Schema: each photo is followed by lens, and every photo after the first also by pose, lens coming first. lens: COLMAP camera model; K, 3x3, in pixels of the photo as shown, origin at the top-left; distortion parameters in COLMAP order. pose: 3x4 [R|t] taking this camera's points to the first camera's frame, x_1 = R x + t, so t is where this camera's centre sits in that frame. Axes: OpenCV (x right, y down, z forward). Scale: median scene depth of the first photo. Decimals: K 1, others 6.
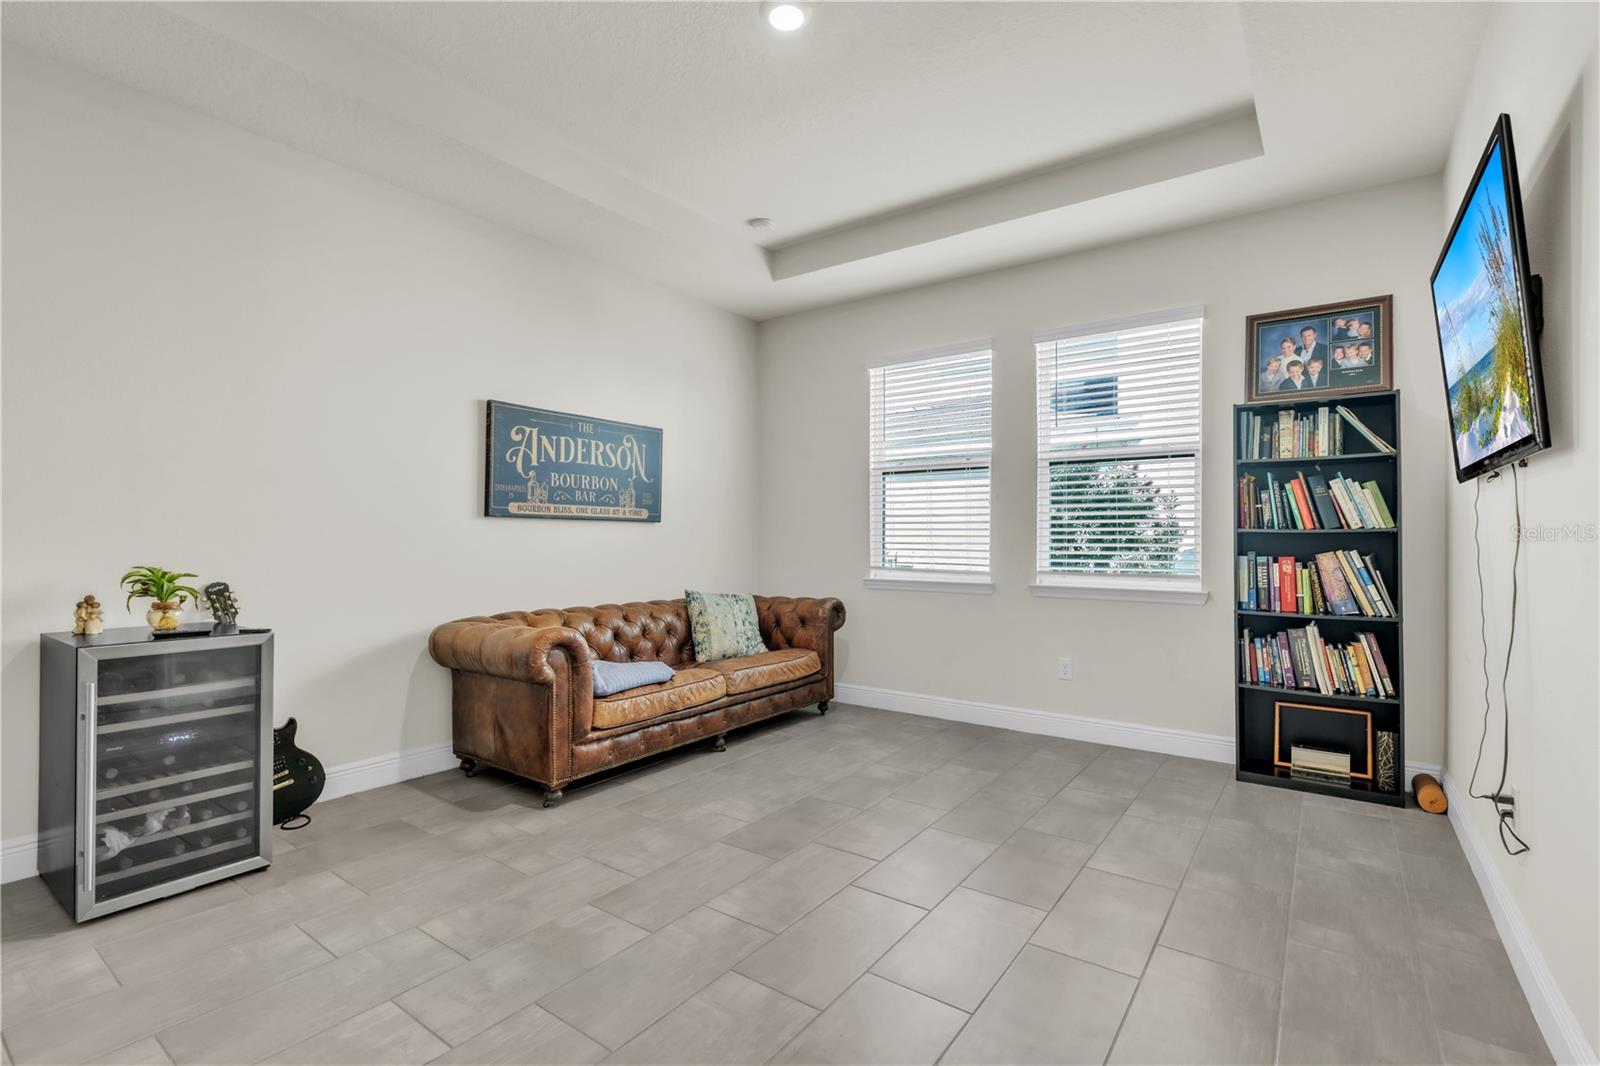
lens RADIAL K [[714.1, 0, 803.9], [0, 714.1, 519.4], [0, 0, 1]] dist [-0.002257, -0.000050]
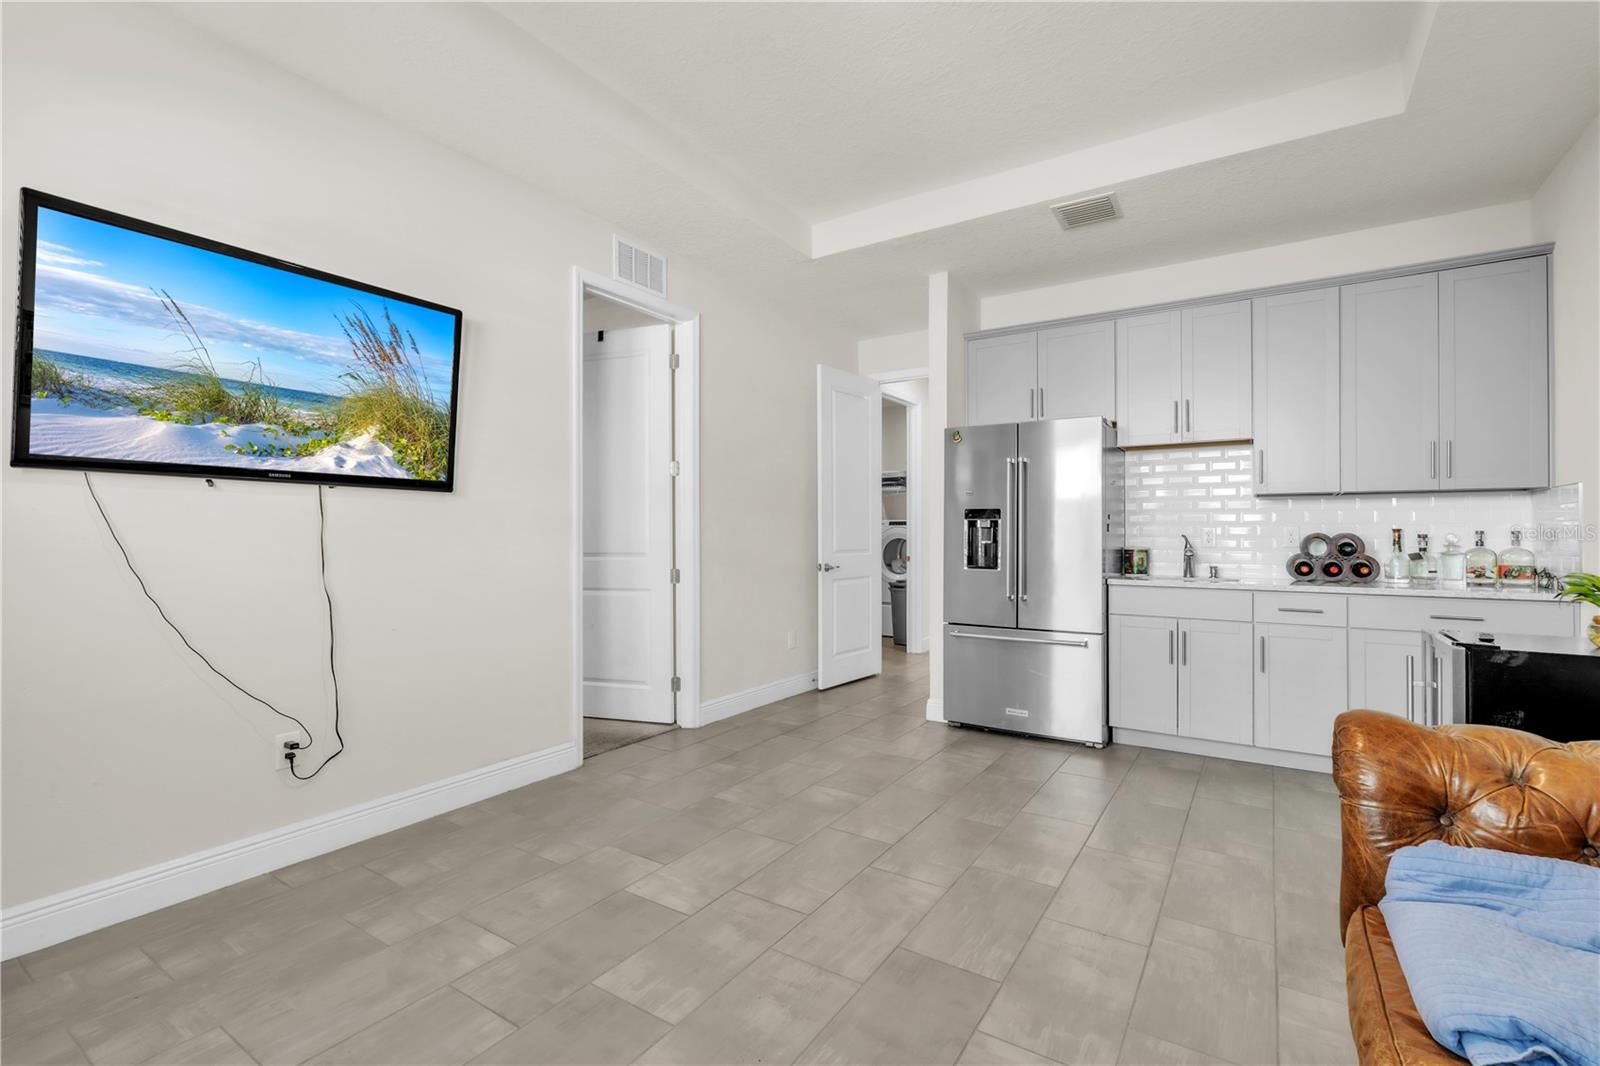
lens RADIAL K [[718.1, 0, 797.2], [0, 718.1, 539.6], [0, 0, 1]] dist [-0.001232, 0.000406]
pose [[-0.998975, -0.000781, -0.045252, 0.117548], [-0.000309, 0.999946, -0.010431, 0.033396], [0.045257, -0.010407, -0.998921, 1.877954]]
